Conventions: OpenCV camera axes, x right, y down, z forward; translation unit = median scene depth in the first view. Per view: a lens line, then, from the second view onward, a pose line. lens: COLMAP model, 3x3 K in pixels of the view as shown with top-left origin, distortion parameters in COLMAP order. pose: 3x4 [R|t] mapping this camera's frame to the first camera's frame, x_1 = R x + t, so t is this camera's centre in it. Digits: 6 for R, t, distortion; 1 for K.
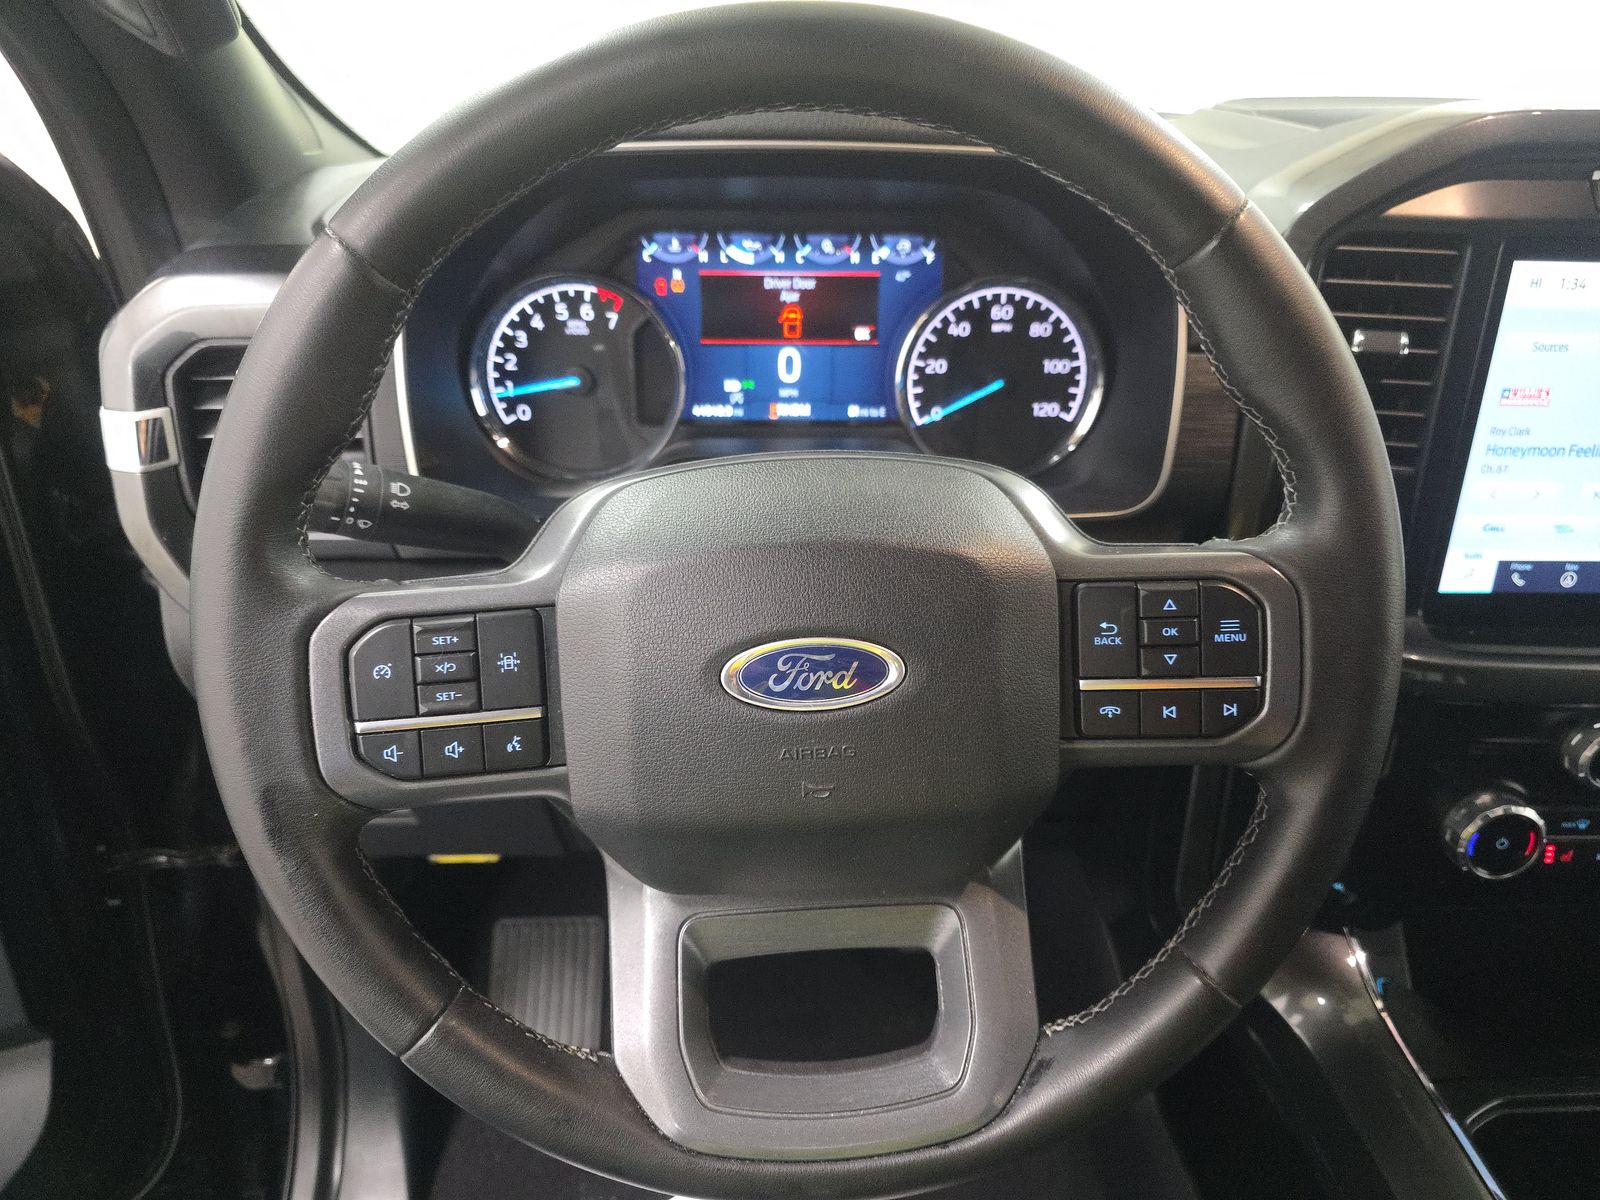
lens RADIAL K [[1059.1, 0, 800.0], [0, 1059.1, 600.0], [0, 0, 1]] dist [-0.001623, -0.002178]
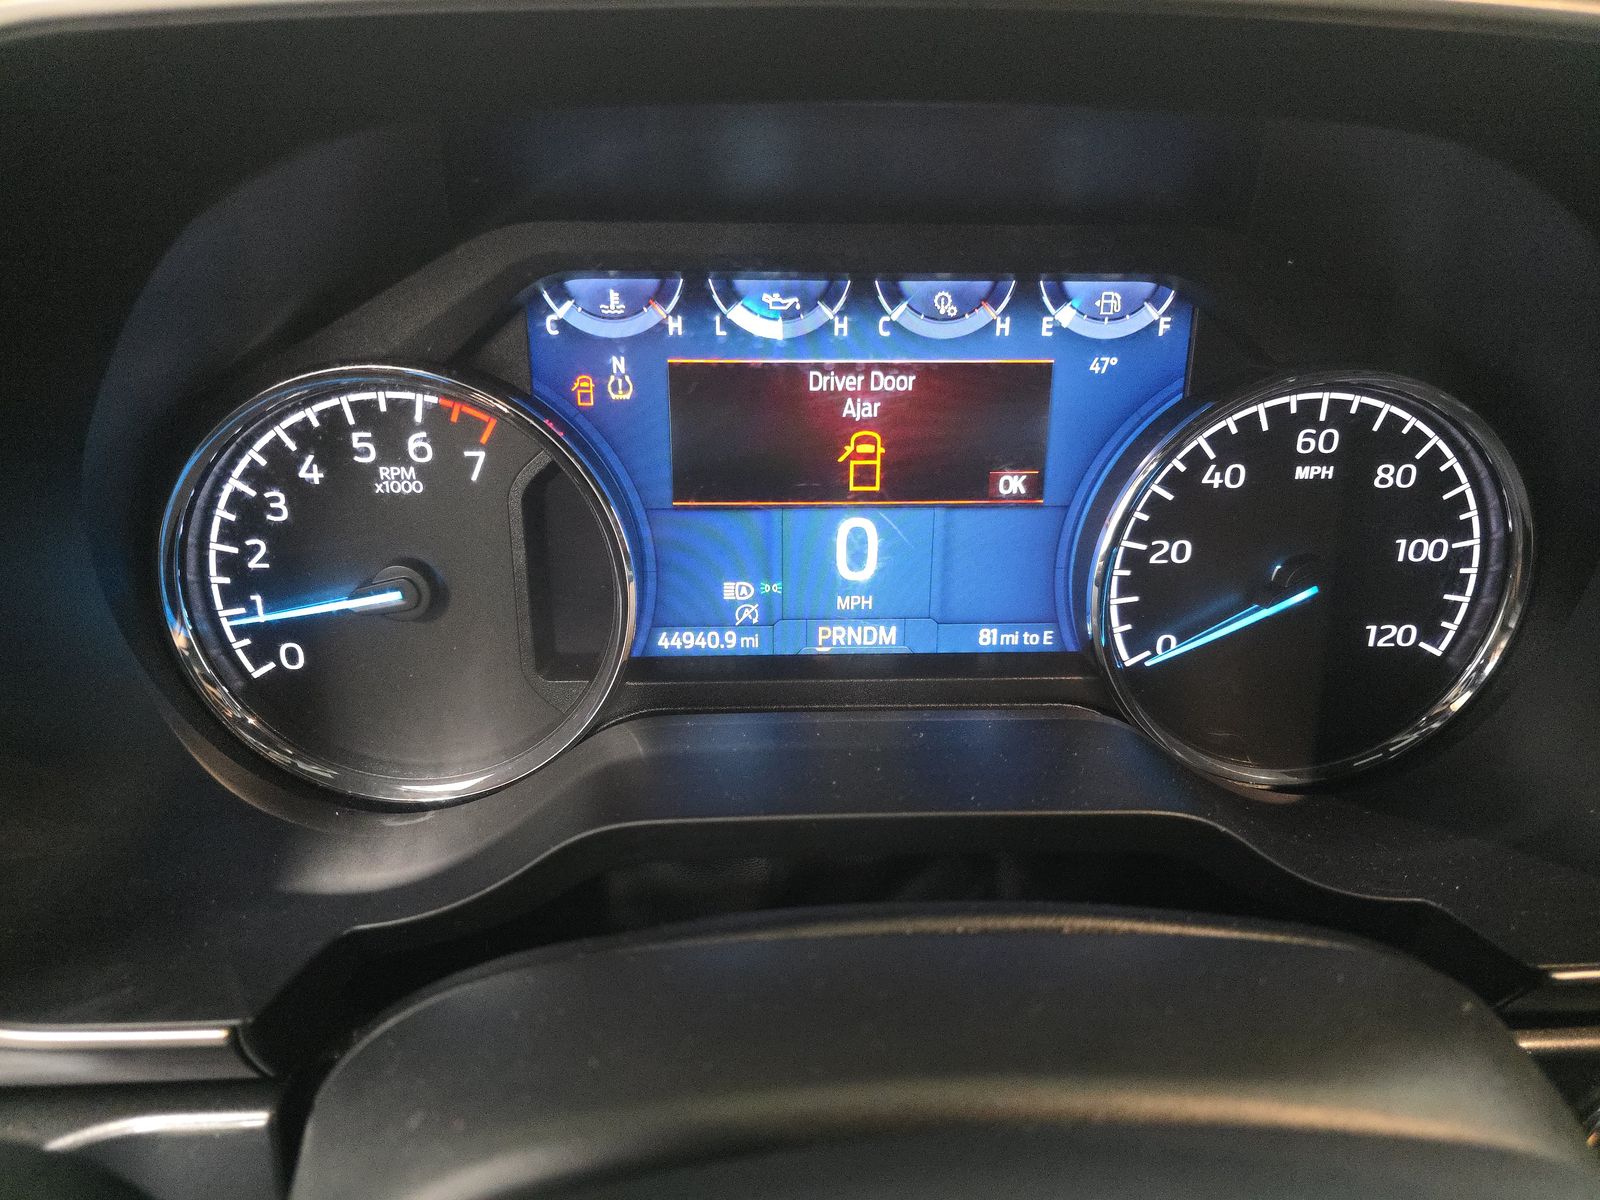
lens RADIAL K [[1059.1, 0, 800.0], [0, 1059.1, 600.0], [0, 0, 1]] dist [-0.001623, -0.002178]
pose [[0.999983, -0.005549, 0.001778, -0.038061], [0.005643, 0.998267, -0.058568, -0.176012], [-0.001449, 0.058577, 0.998282, 0.540844]]
